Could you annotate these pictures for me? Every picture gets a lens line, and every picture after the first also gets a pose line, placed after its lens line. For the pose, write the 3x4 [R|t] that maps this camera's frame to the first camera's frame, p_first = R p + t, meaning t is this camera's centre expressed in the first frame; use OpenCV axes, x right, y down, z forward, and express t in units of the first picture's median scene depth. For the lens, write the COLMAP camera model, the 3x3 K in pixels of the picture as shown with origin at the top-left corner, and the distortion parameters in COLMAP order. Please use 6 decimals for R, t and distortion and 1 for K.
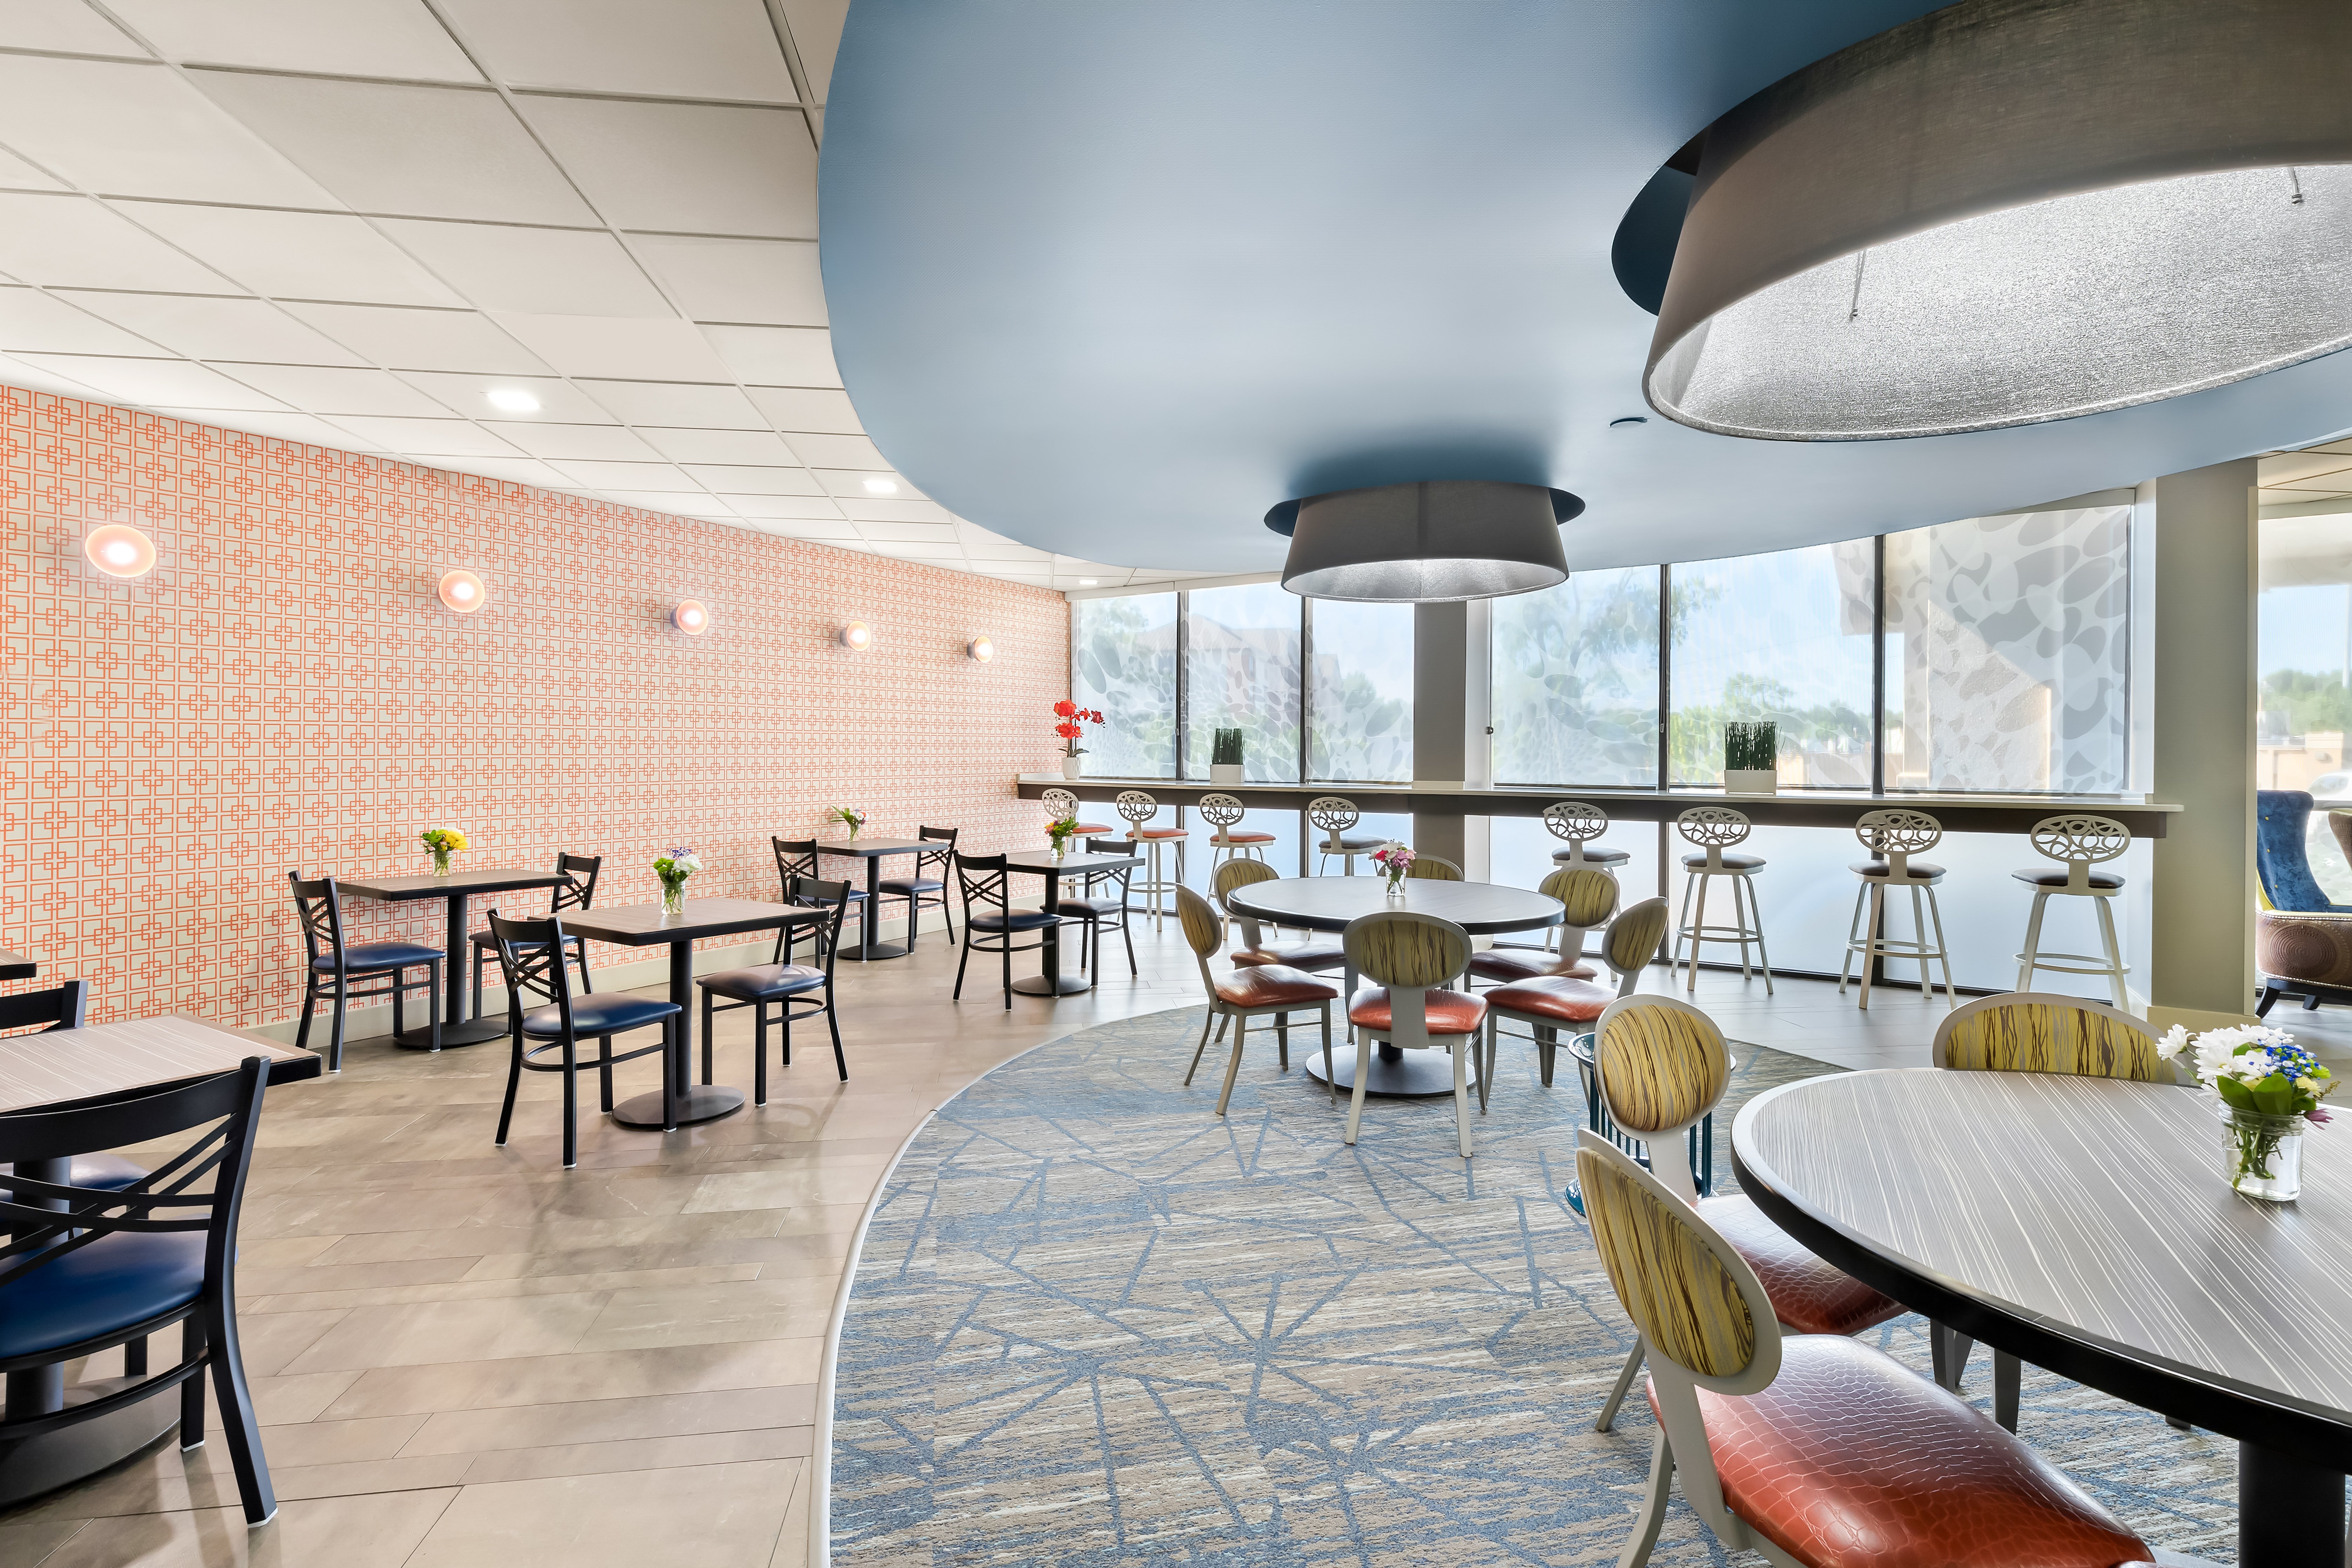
lens RADIAL K [[1062.8, 0, 1174.6], [0, 1062.8, 755.5], [0, 0, 1]] dist [0.079637, -0.000025]
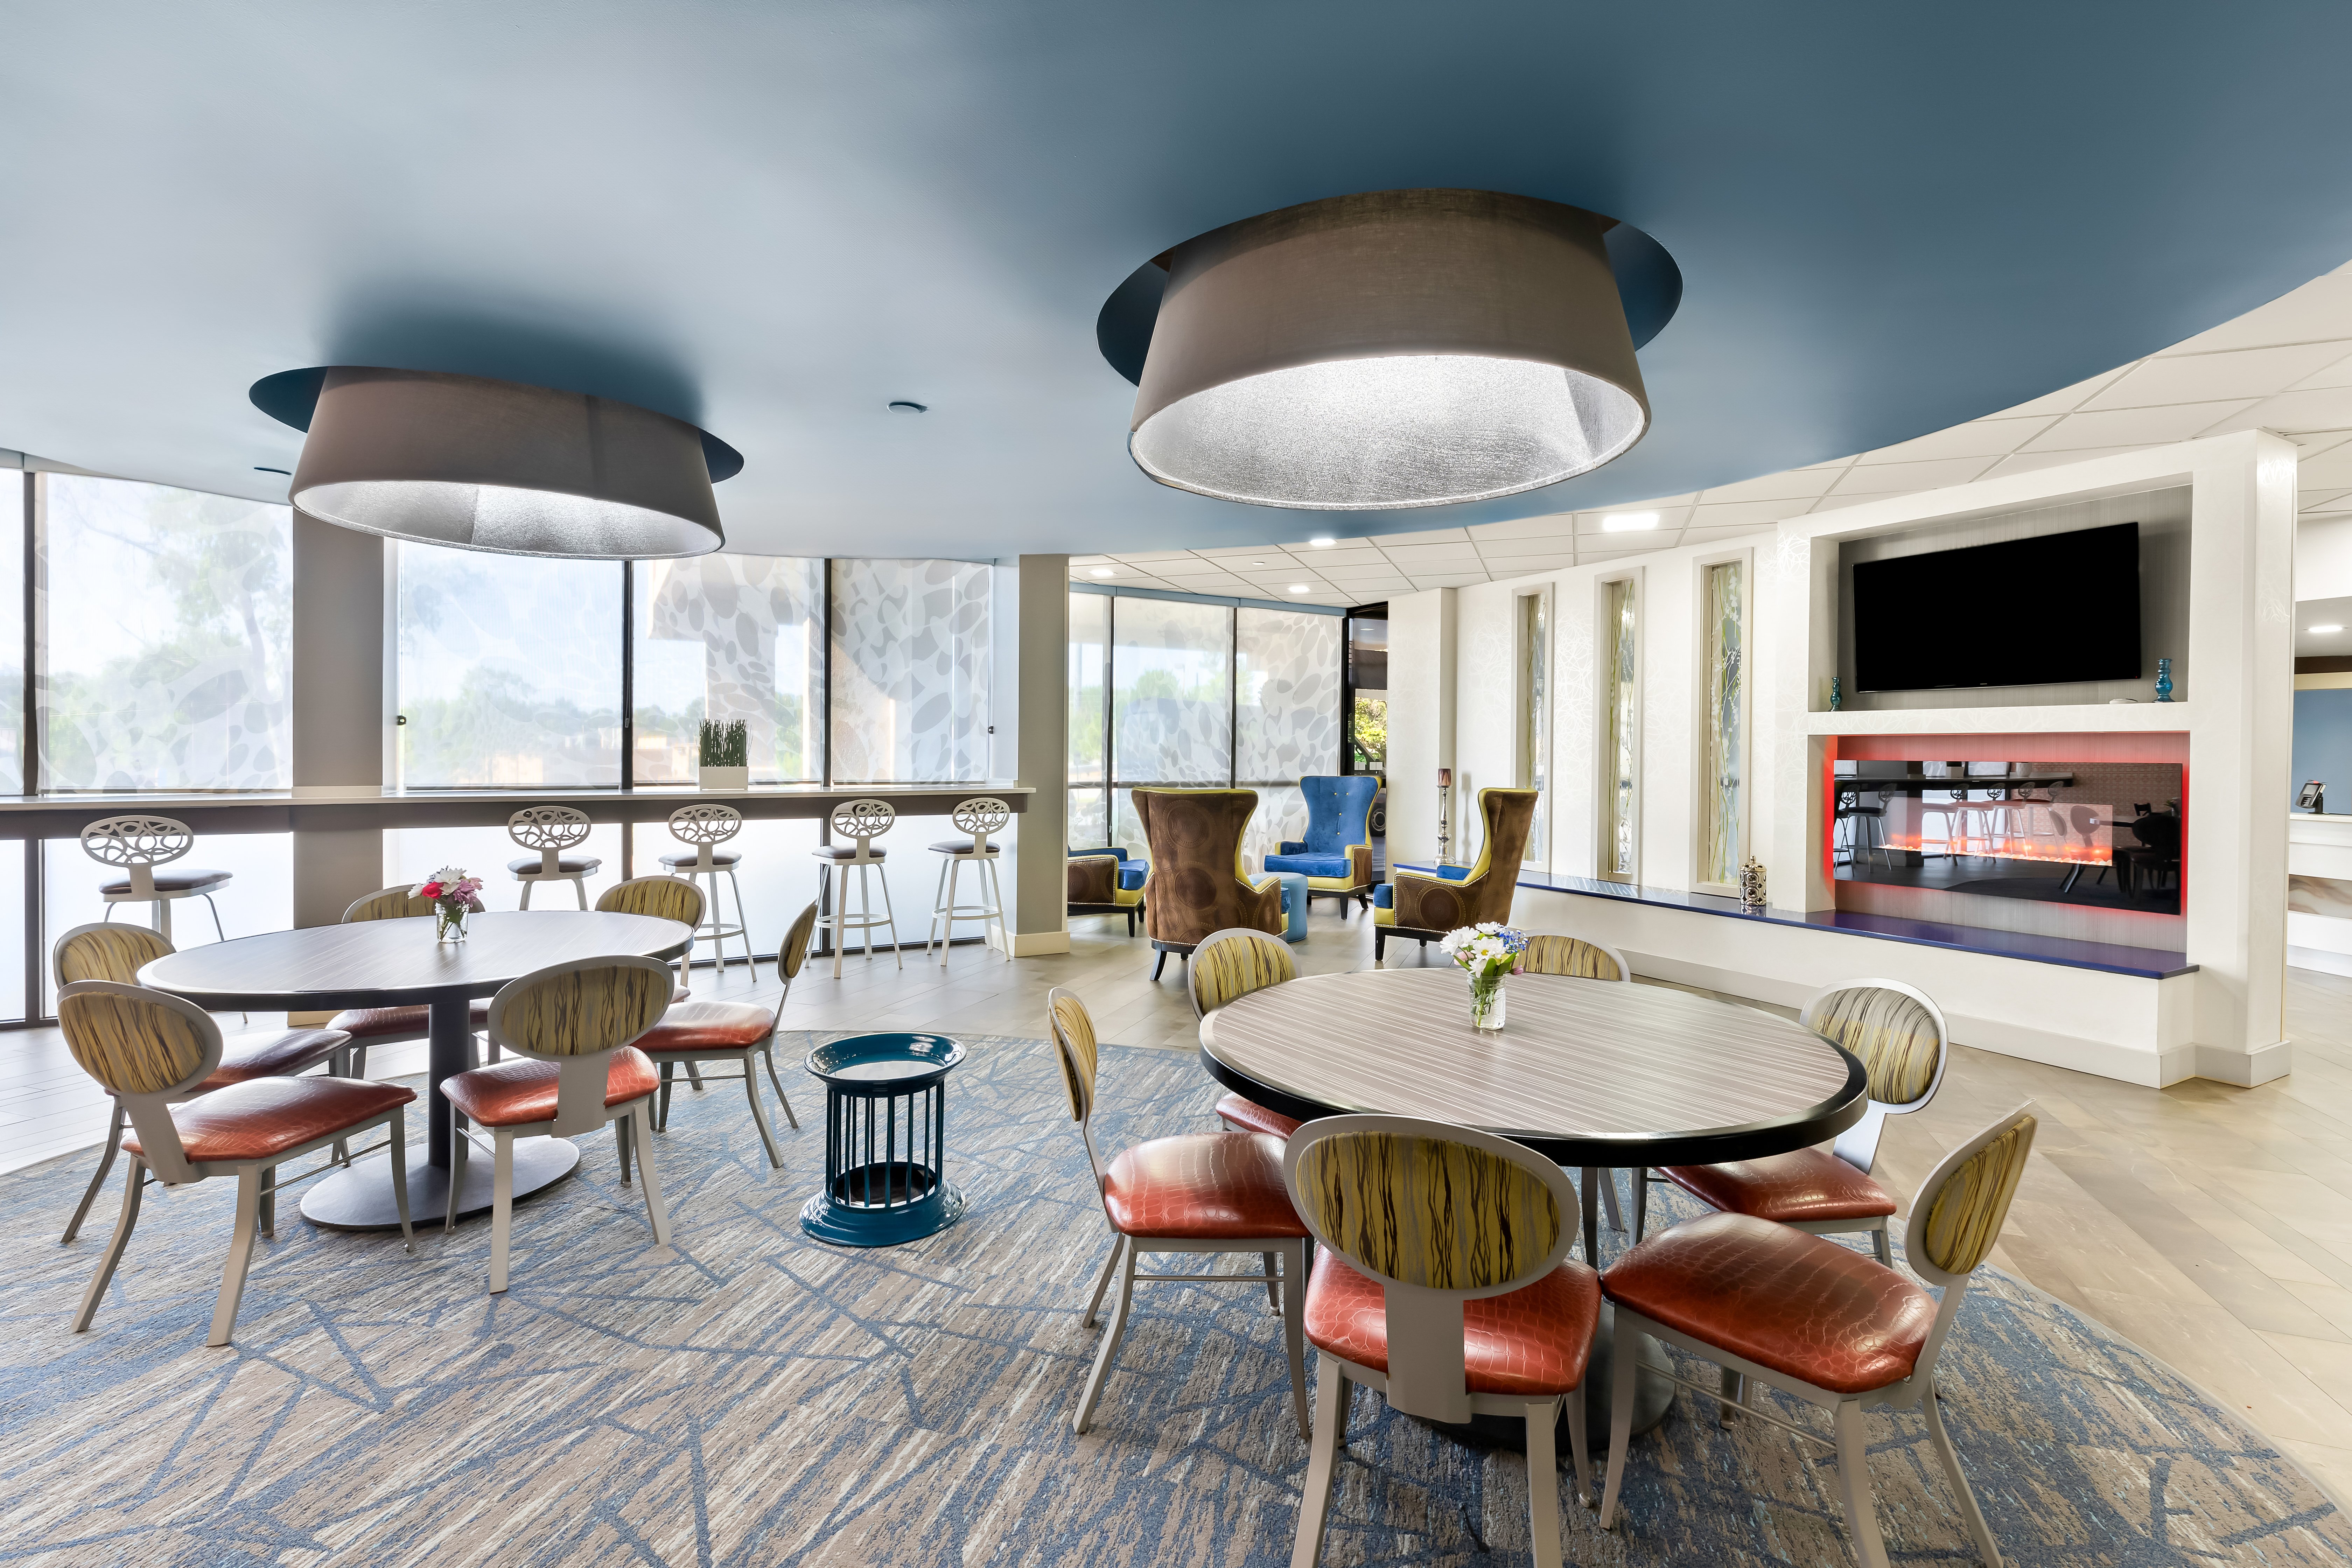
lens RADIAL K [[1064.6, 0, 1176.0], [0, 1064.6, 784.0], [0, 0, 1]] dist [0.024280, 0.001100]
pose [[0.514888, -0.023331, 0.856940, -0.181320], [-0.000902, 0.999614, 0.027757, 0.002529], [-0.857257, -0.015064, 0.514669, 0.212514]]
